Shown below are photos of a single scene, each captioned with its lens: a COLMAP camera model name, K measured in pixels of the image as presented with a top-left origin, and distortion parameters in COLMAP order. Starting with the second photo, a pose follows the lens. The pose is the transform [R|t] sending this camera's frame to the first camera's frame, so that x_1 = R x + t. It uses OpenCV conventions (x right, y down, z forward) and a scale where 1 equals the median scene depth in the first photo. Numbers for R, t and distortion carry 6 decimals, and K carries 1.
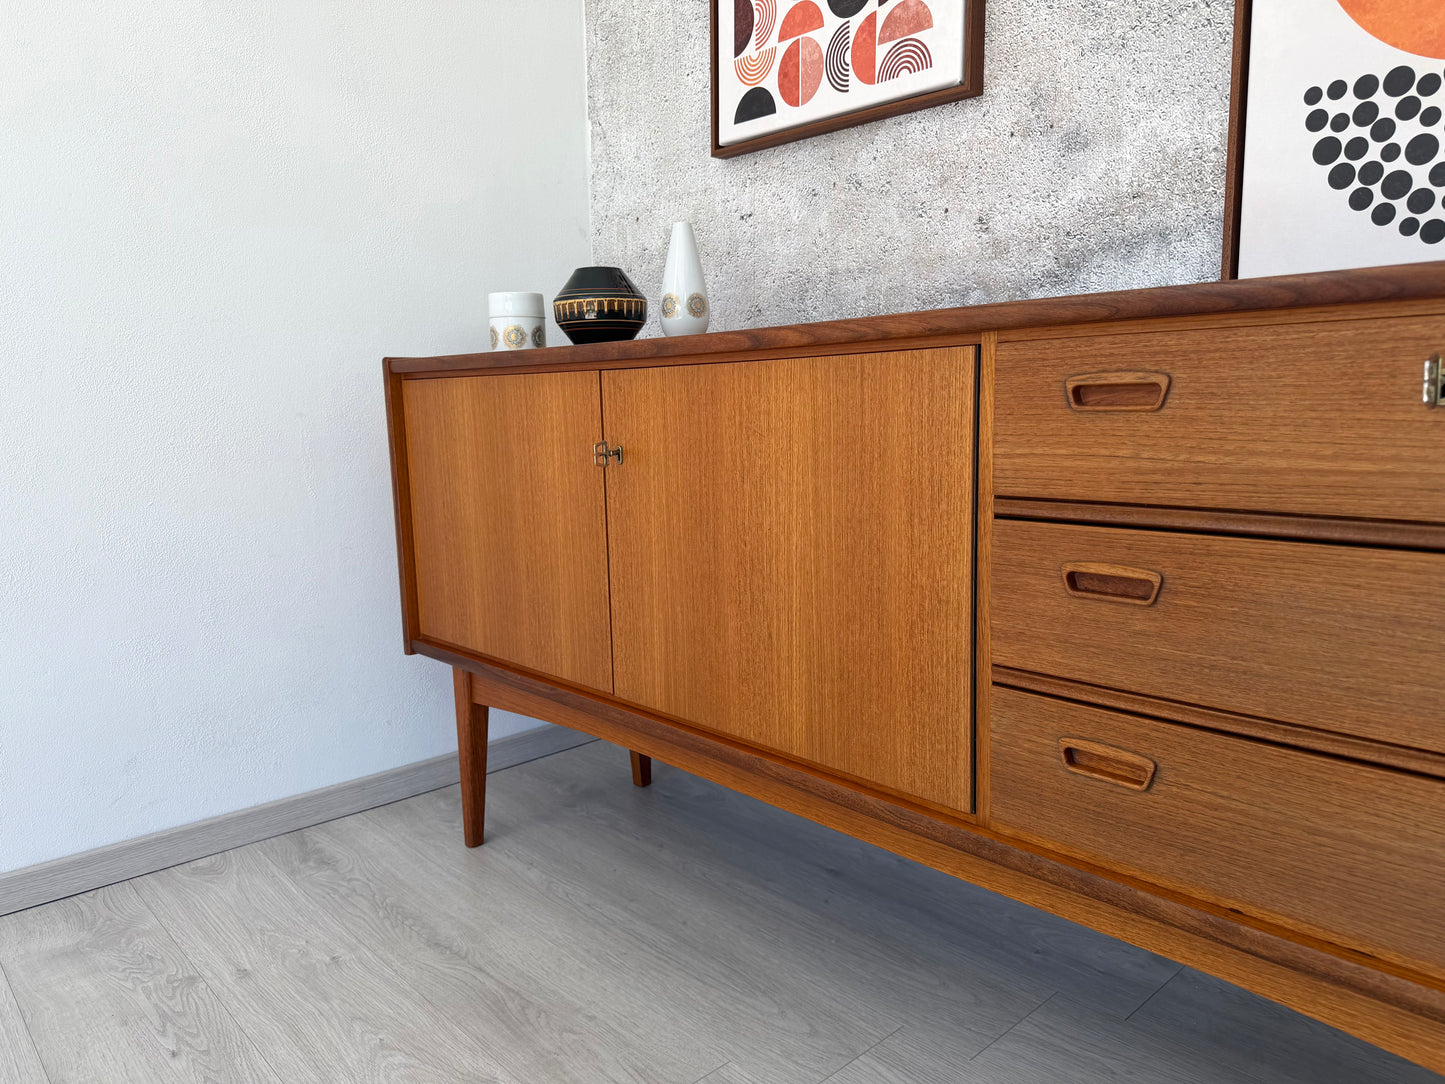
lens RADIAL K [[1020.5, 0, 723.7], [0, 1020.5, 550.0], [0, 0, 1]] dist [0.003314, -0.009818]
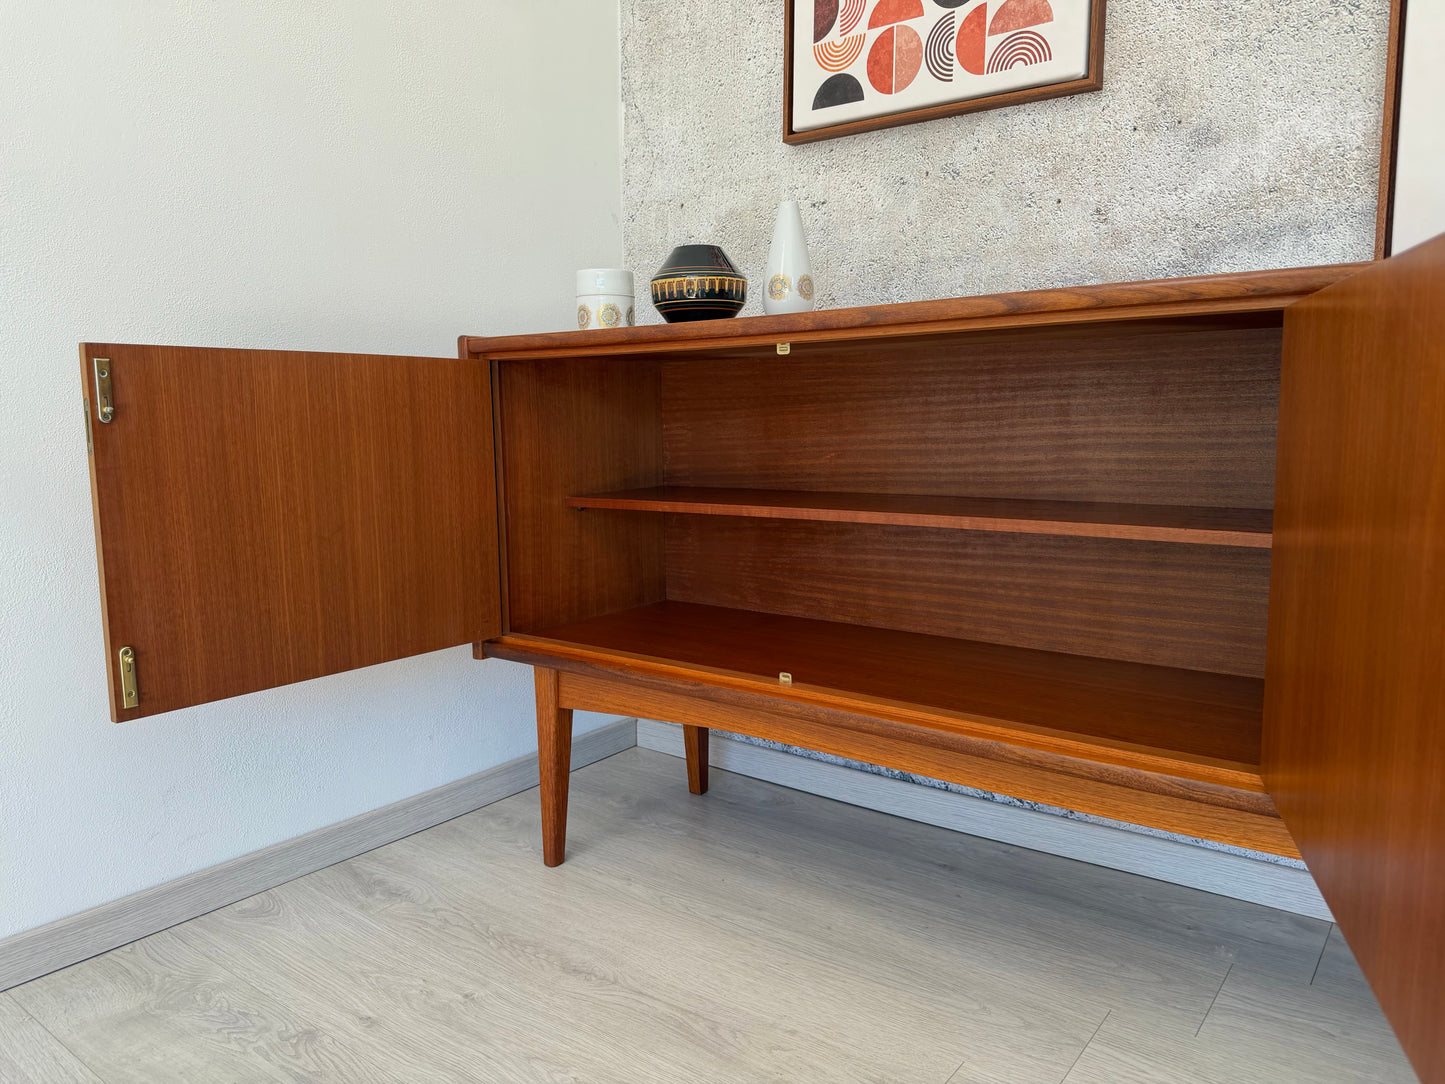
lens RADIAL K [[1018.4, 0, 730.5], [0, 1018.4, 542.2], [0, 0, 1]] dist [0.001058, -0.005776]
pose [[0.984651, -0.009934, 0.174255, -0.291082], [0.014758, 0.999542, -0.026410, 0.029630], [-0.173912, 0.028576, 0.984346, 0.069704]]
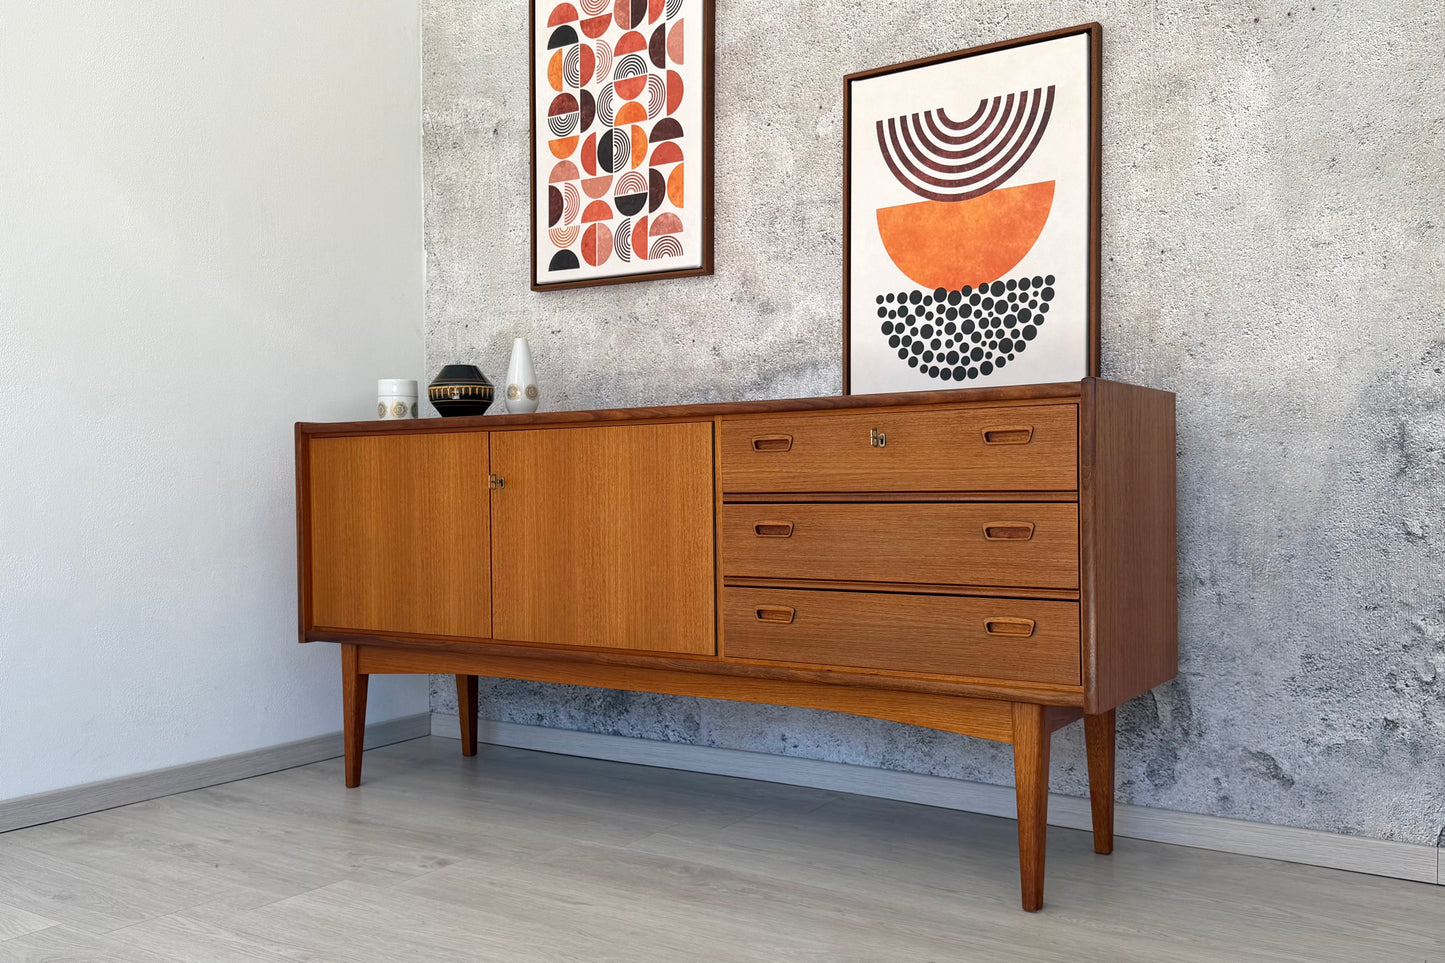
lens RADIAL K [[1247.9, 0, 715.9], [0, 1247.9, 503.6], [0, 0, 1]] dist [0.184985, -0.414195]
pose [[0.972143, 0.009467, 0.234197, -0.209126], [0.023004, 0.990506, -0.135529, 0.190357], [-0.233257, 0.137141, 0.962696, -0.880176]]
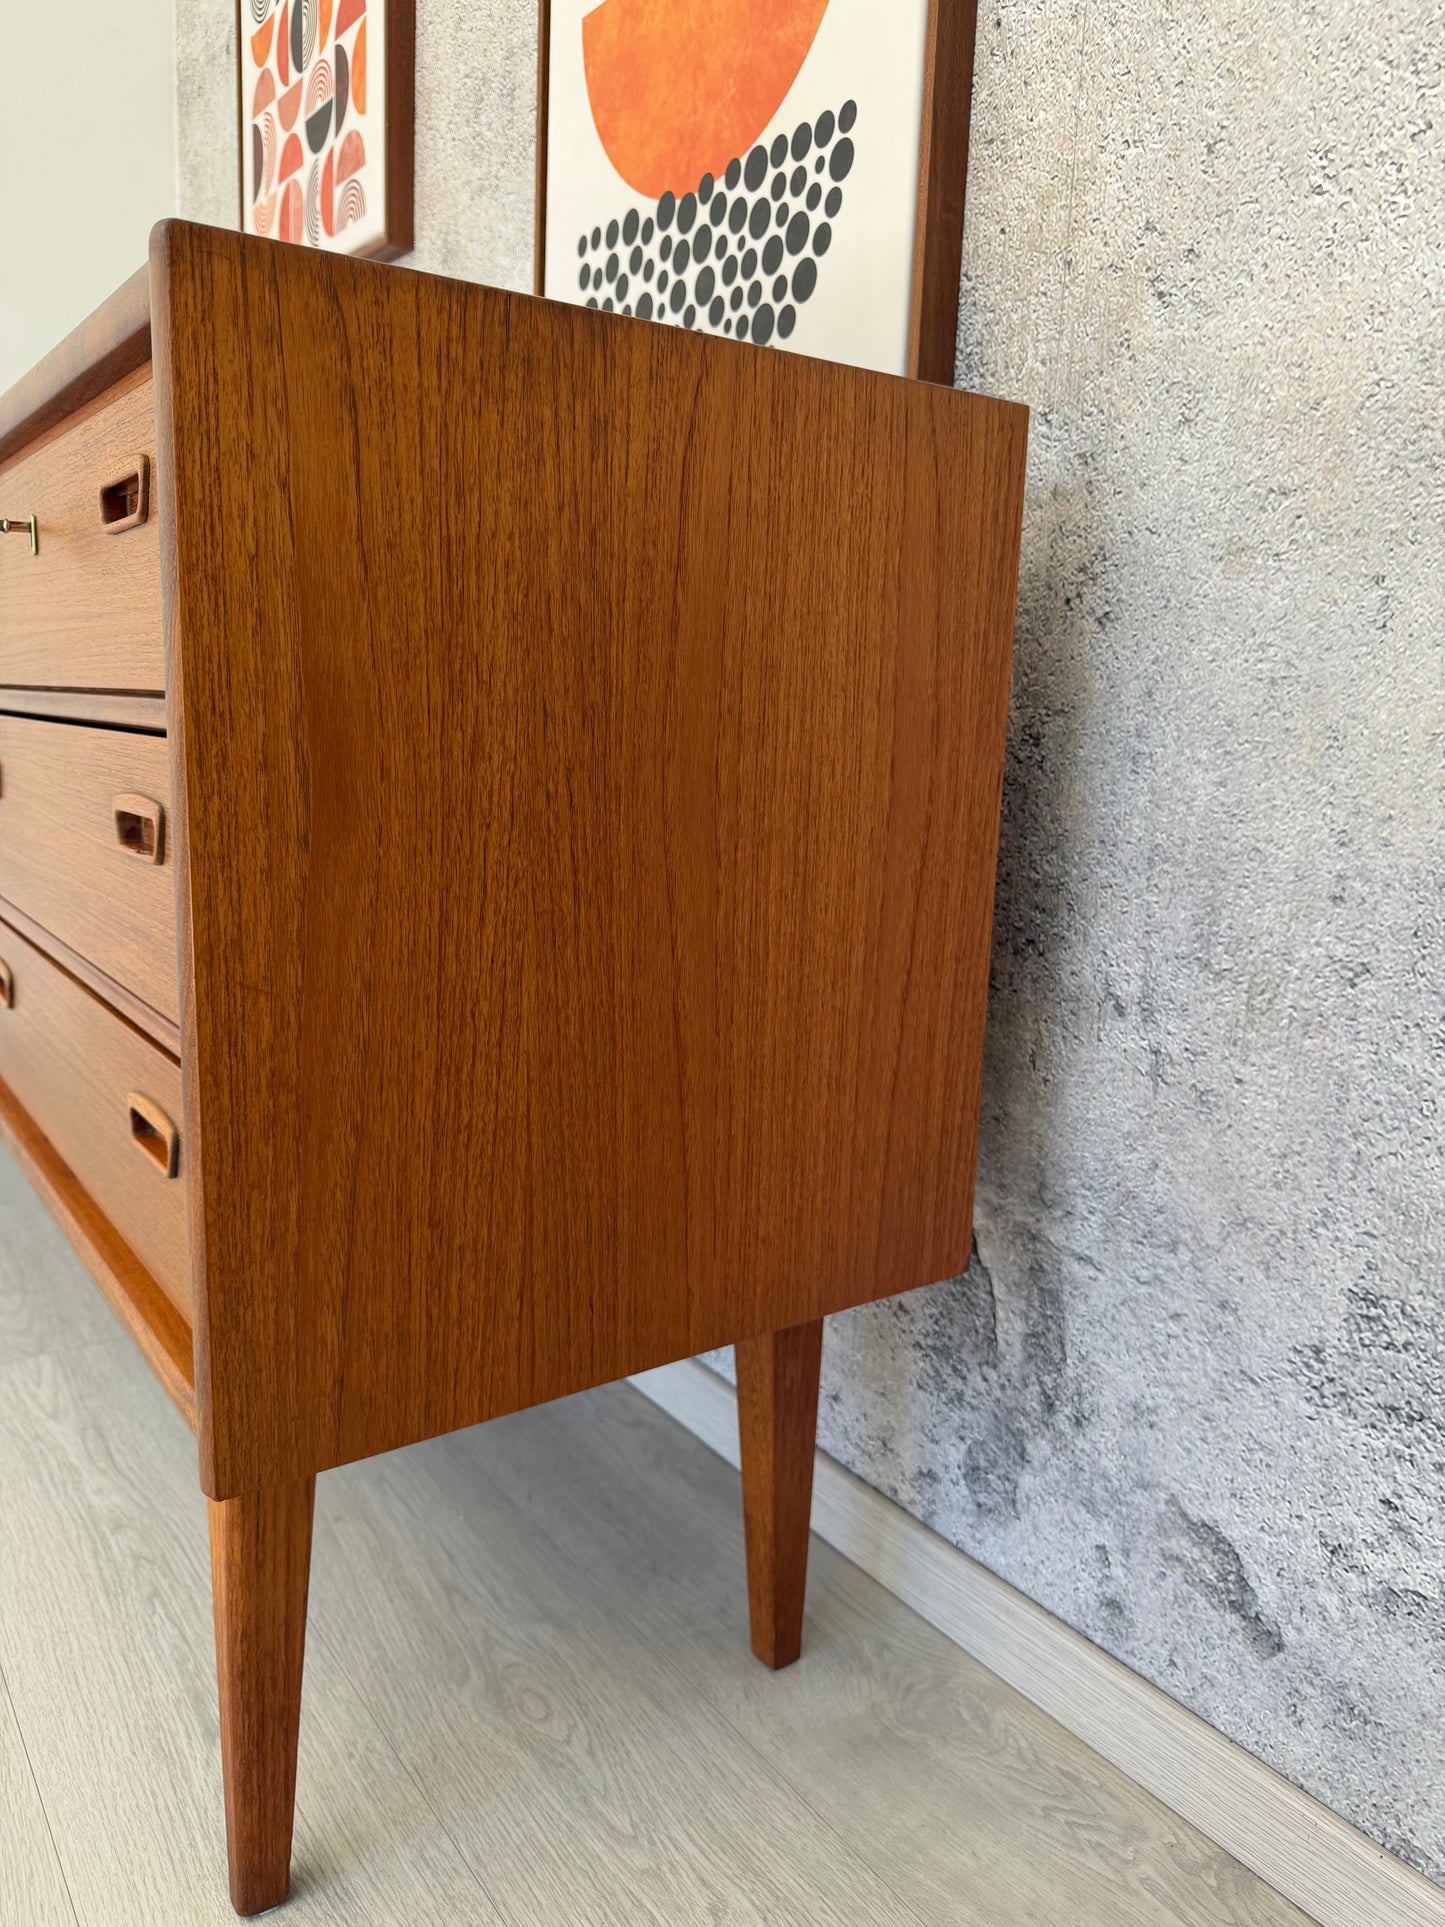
lens RADIAL K [[1384.3, 0, 722.5], [0, 1384.3, 963.5], [0, 0, 1]] dist [-0.002265, -0.013465]
pose [[0.991548, 0.075069, -0.105812, 0.643601], [-0.071154, 0.996651, 0.040305, 0.056680], [0.108483, -0.032436, 0.993569, -0.081366]]
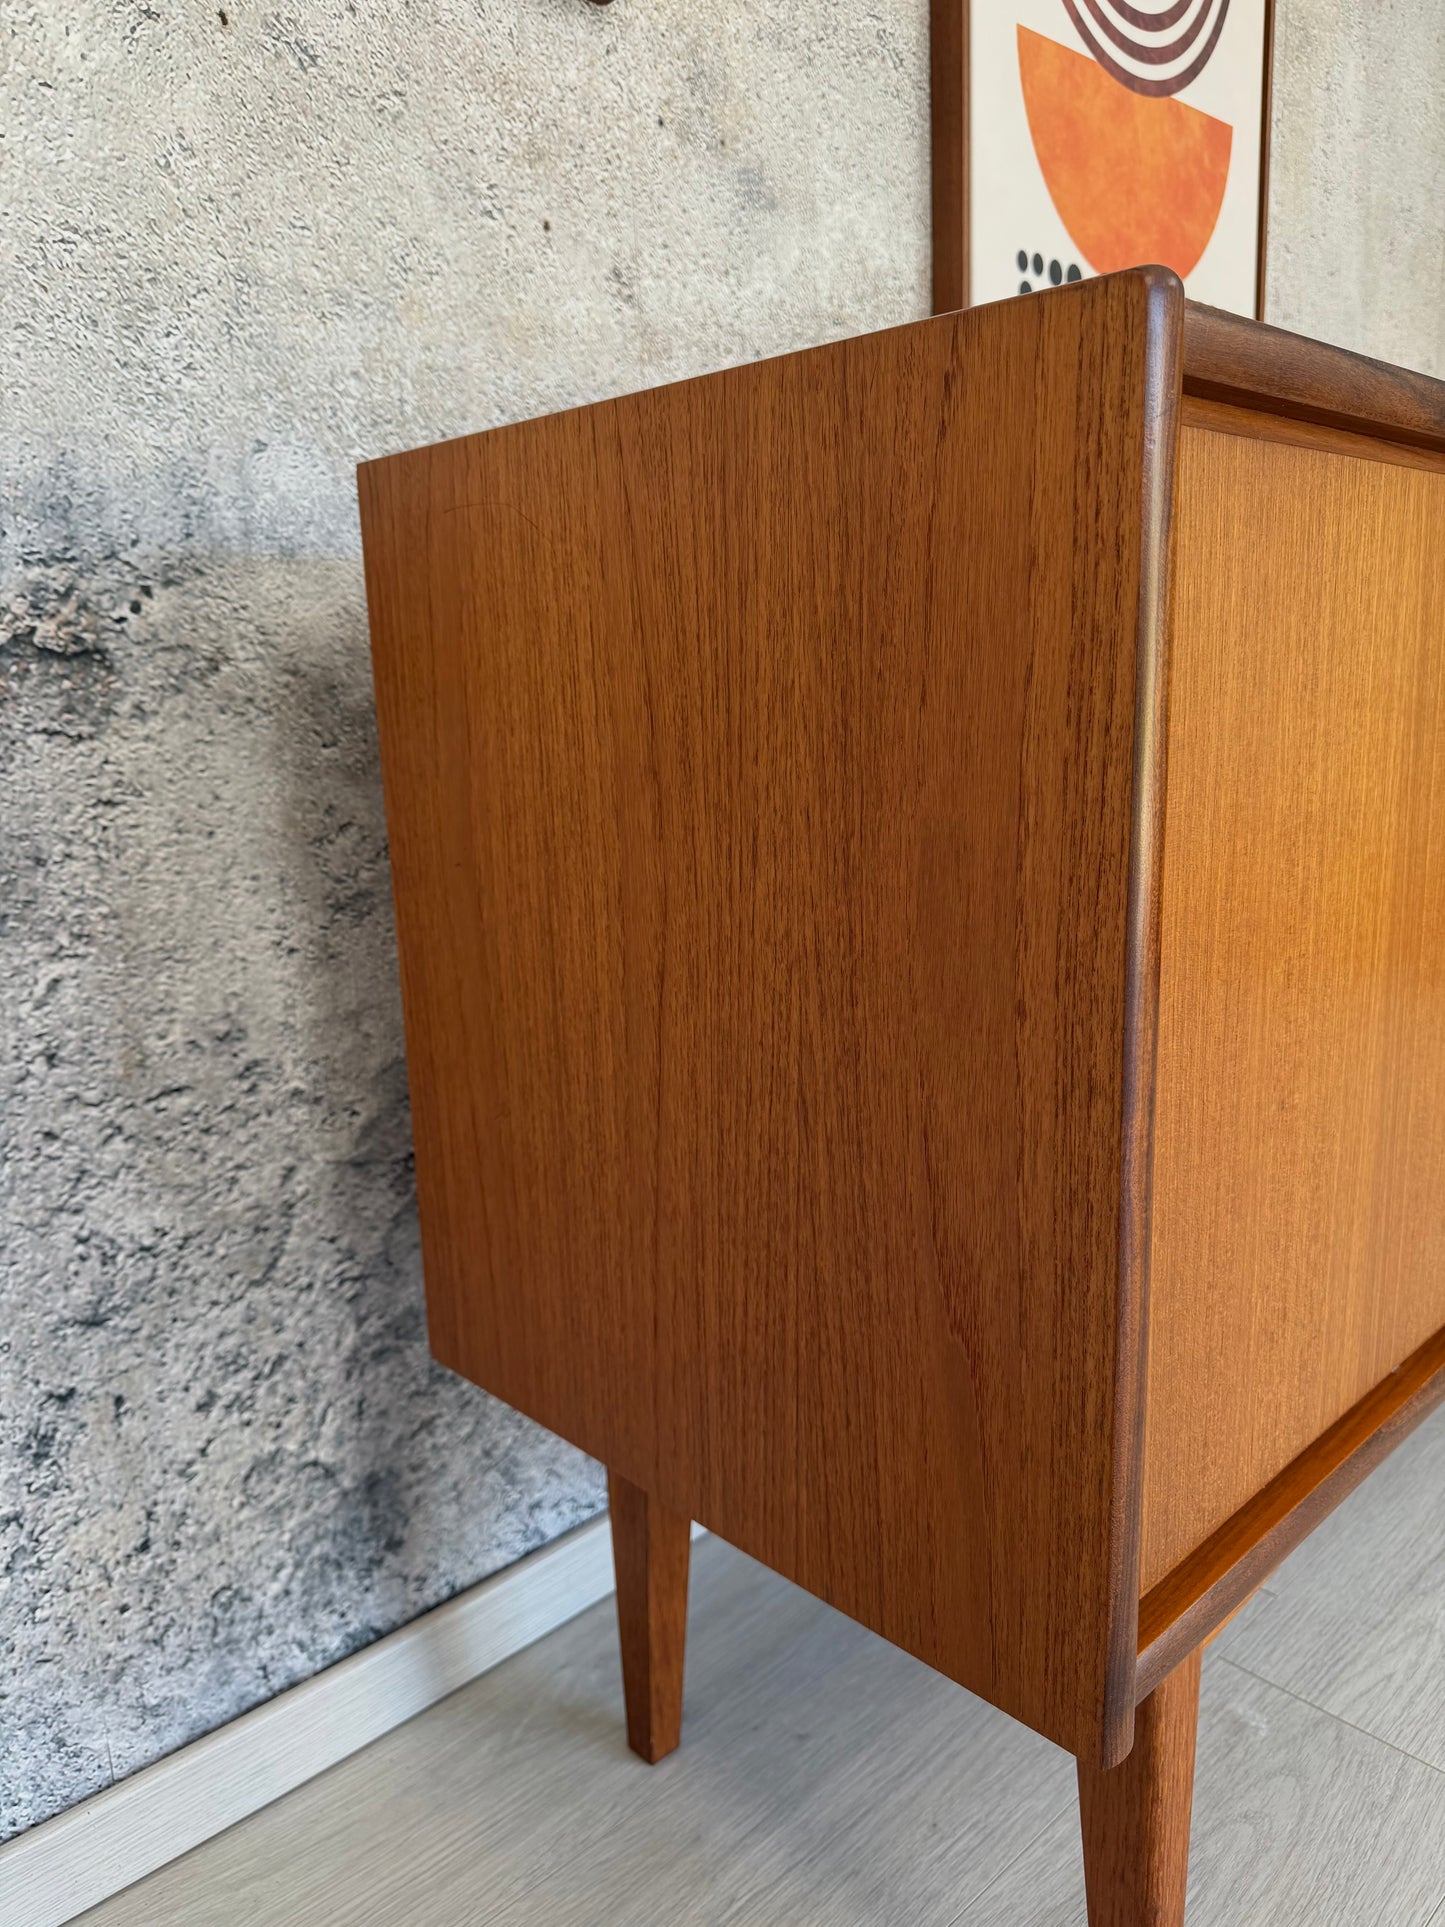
lens RADIAL K [[1358.1, 0, 679.1], [0, 1358.1, 933.5], [0, 0, 1]] dist [0.001058, -0.005776]
pose [[0.020795, -0.175288, 0.984298, -0.445214], [0.181606, 0.968794, 0.168690, -0.120518], [-0.983151, 0.175247, 0.051979, 0.990085]]
